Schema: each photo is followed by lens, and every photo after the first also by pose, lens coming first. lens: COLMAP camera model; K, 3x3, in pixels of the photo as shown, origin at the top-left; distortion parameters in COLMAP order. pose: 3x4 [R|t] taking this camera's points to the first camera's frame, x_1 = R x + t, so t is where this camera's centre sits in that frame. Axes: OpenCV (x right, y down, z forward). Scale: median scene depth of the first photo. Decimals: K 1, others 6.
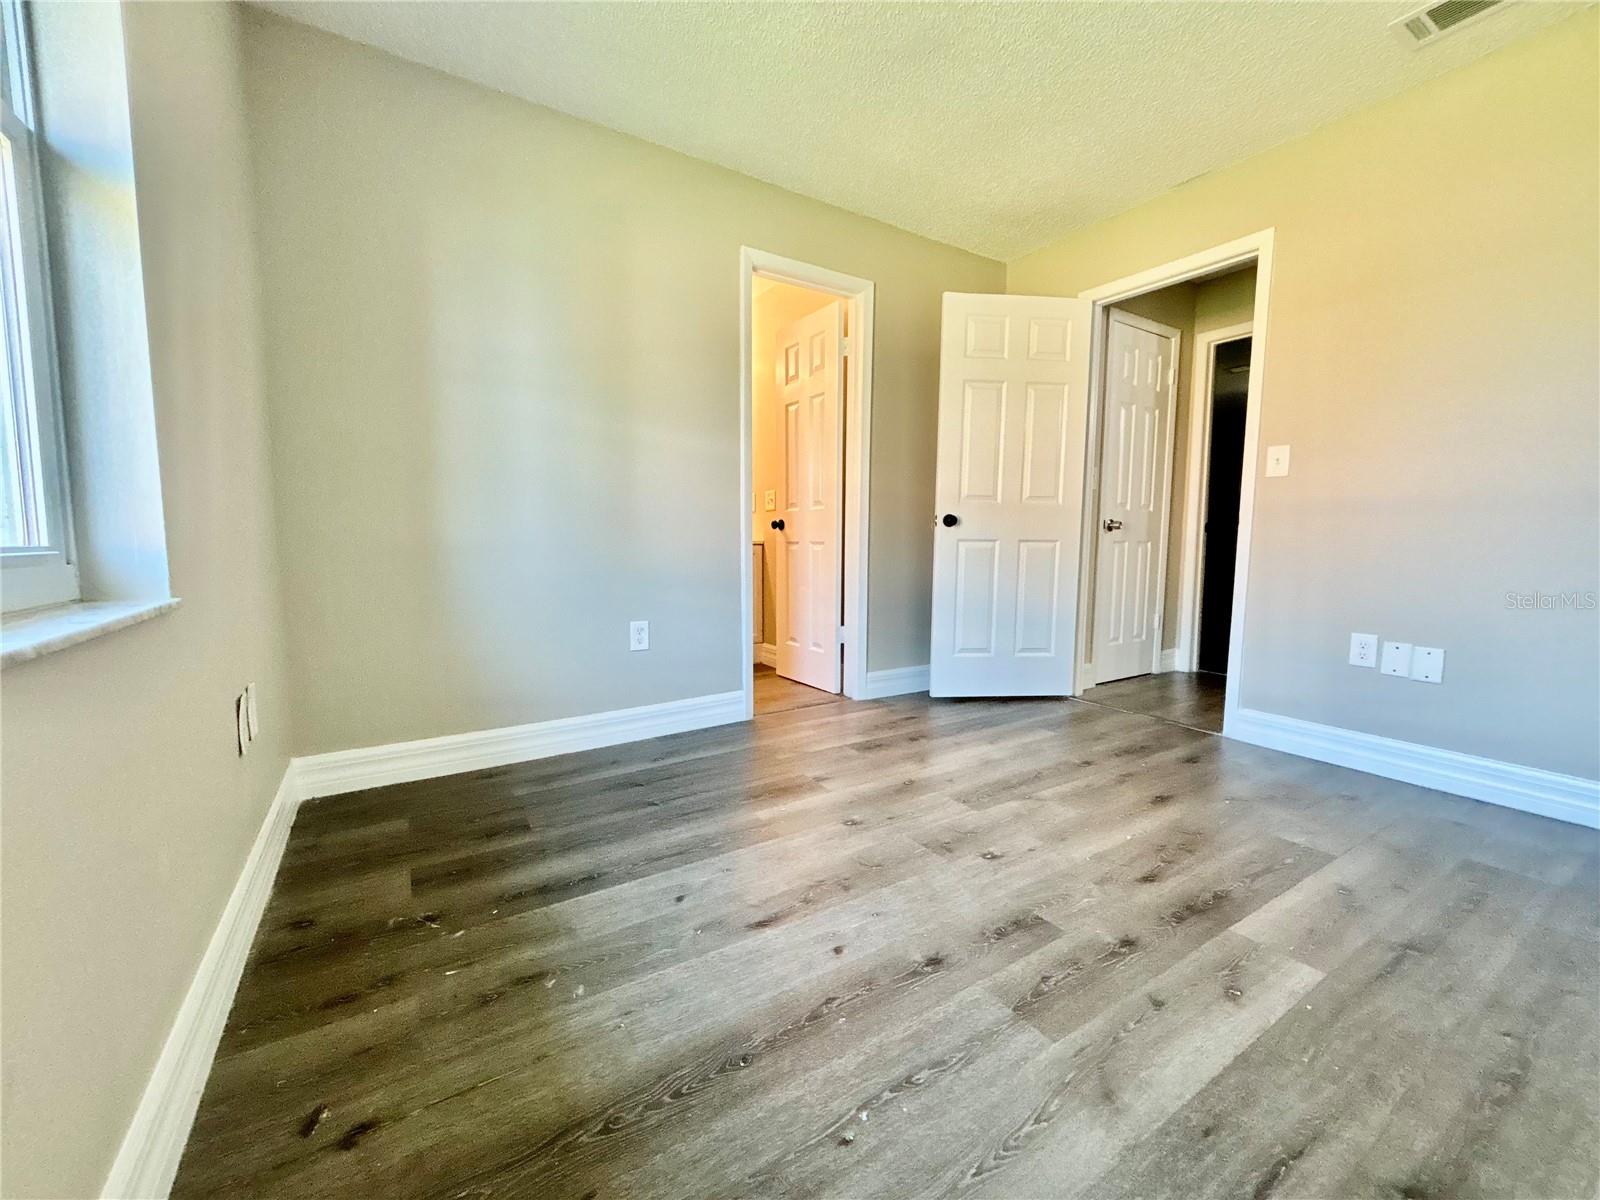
lens RADIAL K [[642.6, 0, 801.2], [0, 642.6, 600.0], [0, 0, 1]] dist [-0.000892, 0.000960]
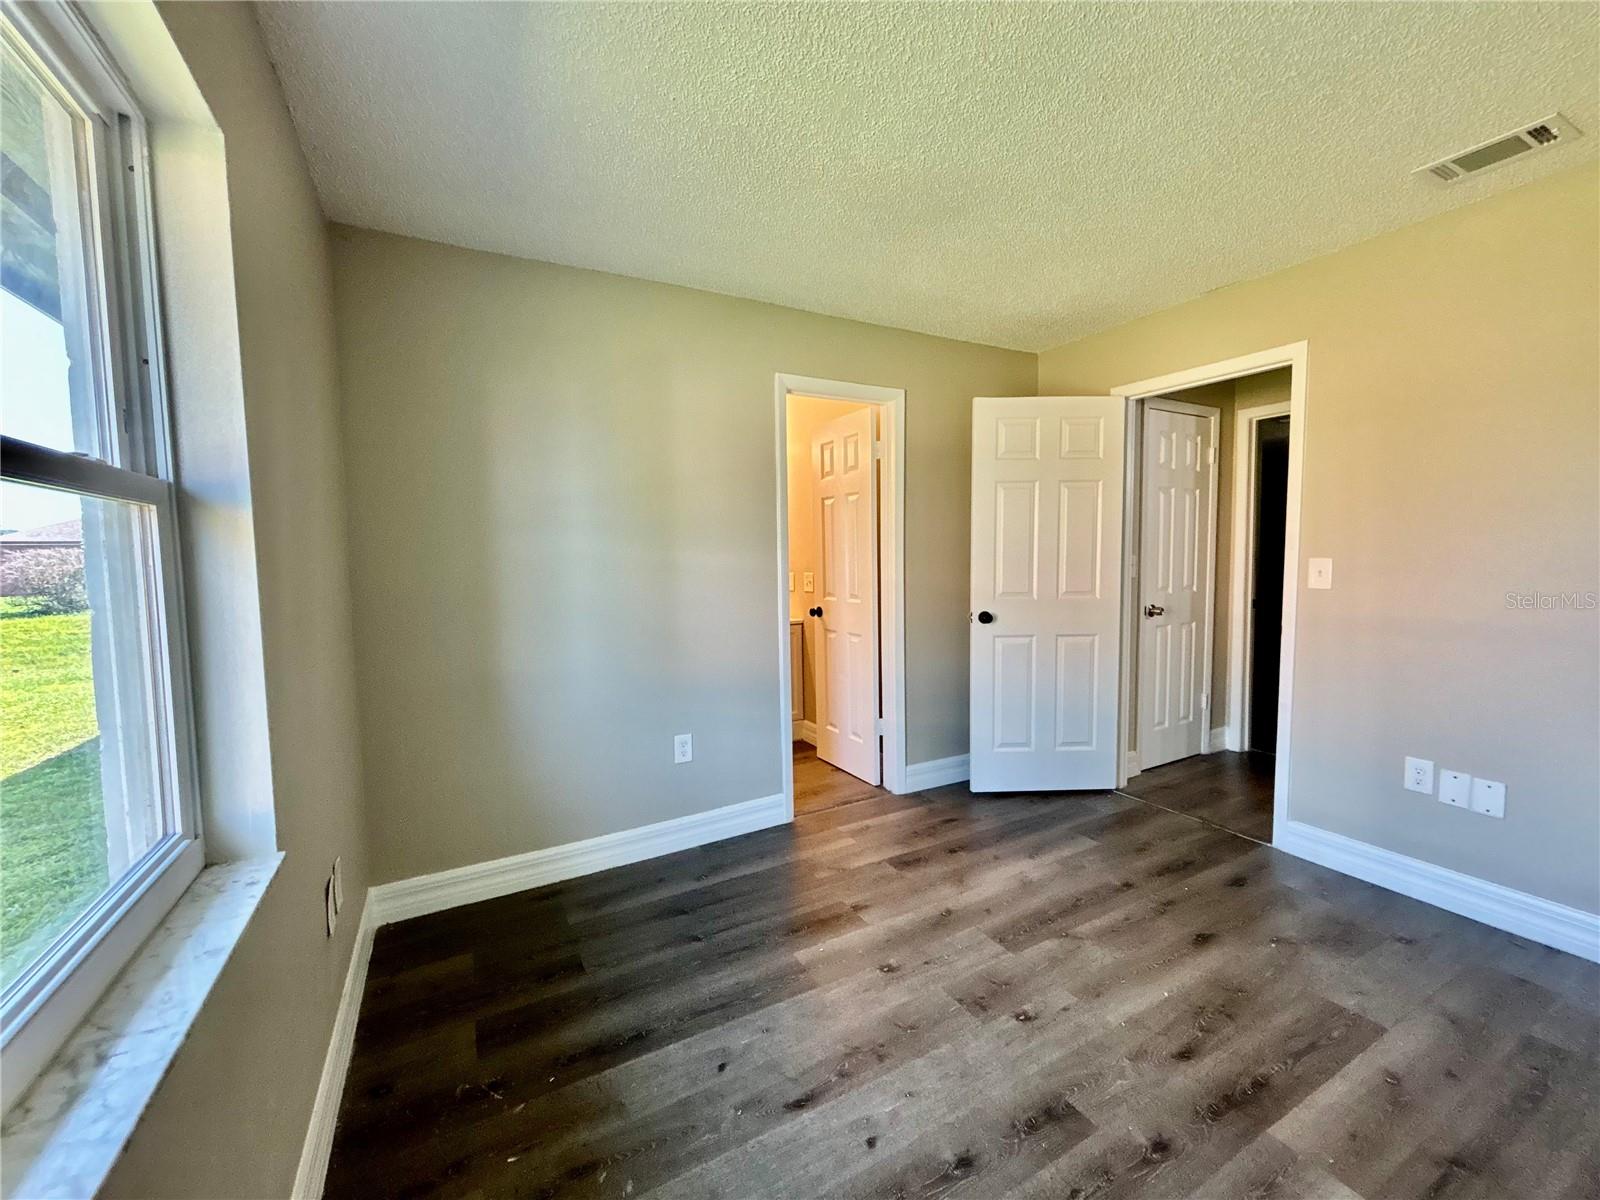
lens RADIAL K [[642.6, 0, 801.2], [0, 642.6, 600.0], [0, 0, 1]] dist [-0.000892, 0.000960]
pose [[0.997435, -0.017722, -0.069348, 0.017918], [0.016054, 0.999570, -0.024541, -0.179093], [0.069753, 0.023365, 0.997291, -0.038544]]
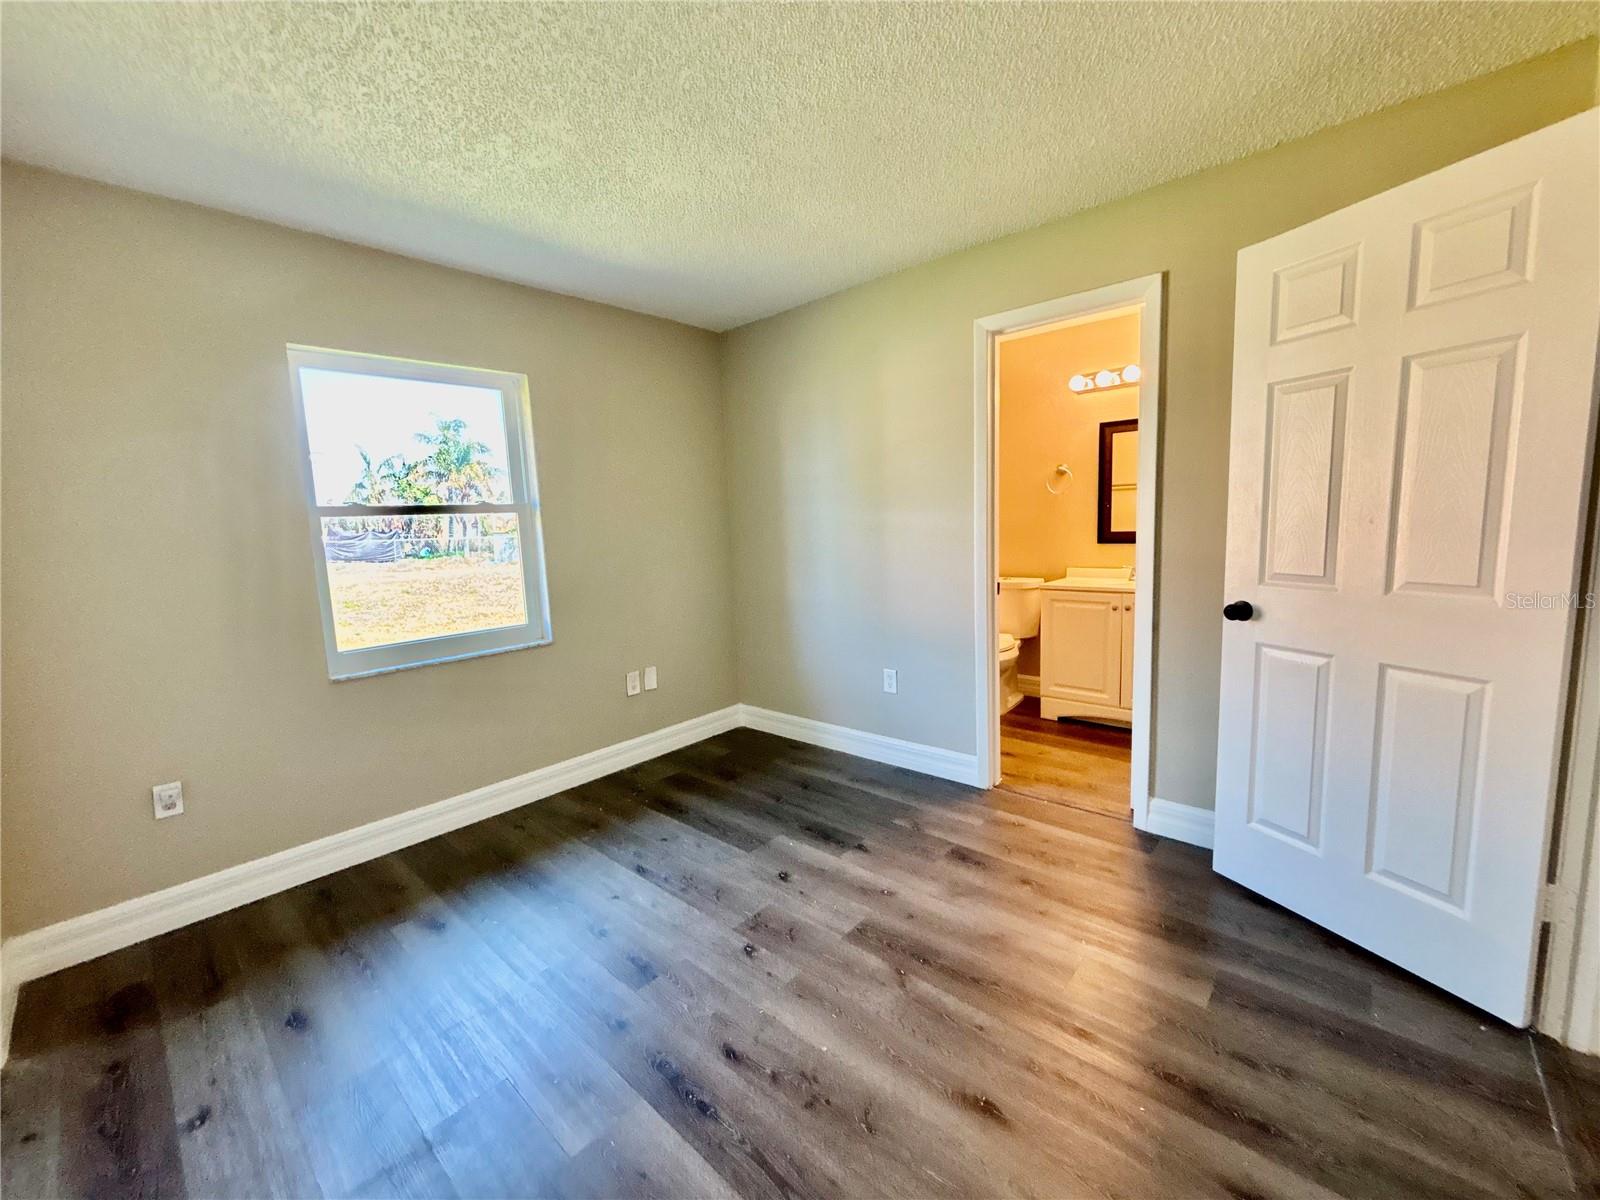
lens RADIAL K [[642.6, 0, 801.2], [0, 642.6, 600.0], [0, 0, 1]] dist [-0.000892, 0.000960]
pose [[0.271794, 0.108328, -0.956239, 0.977142], [-0.049889, 0.993894, 0.098413, -0.239606], [0.961061, 0.020958, 0.275539, 0.563491]]
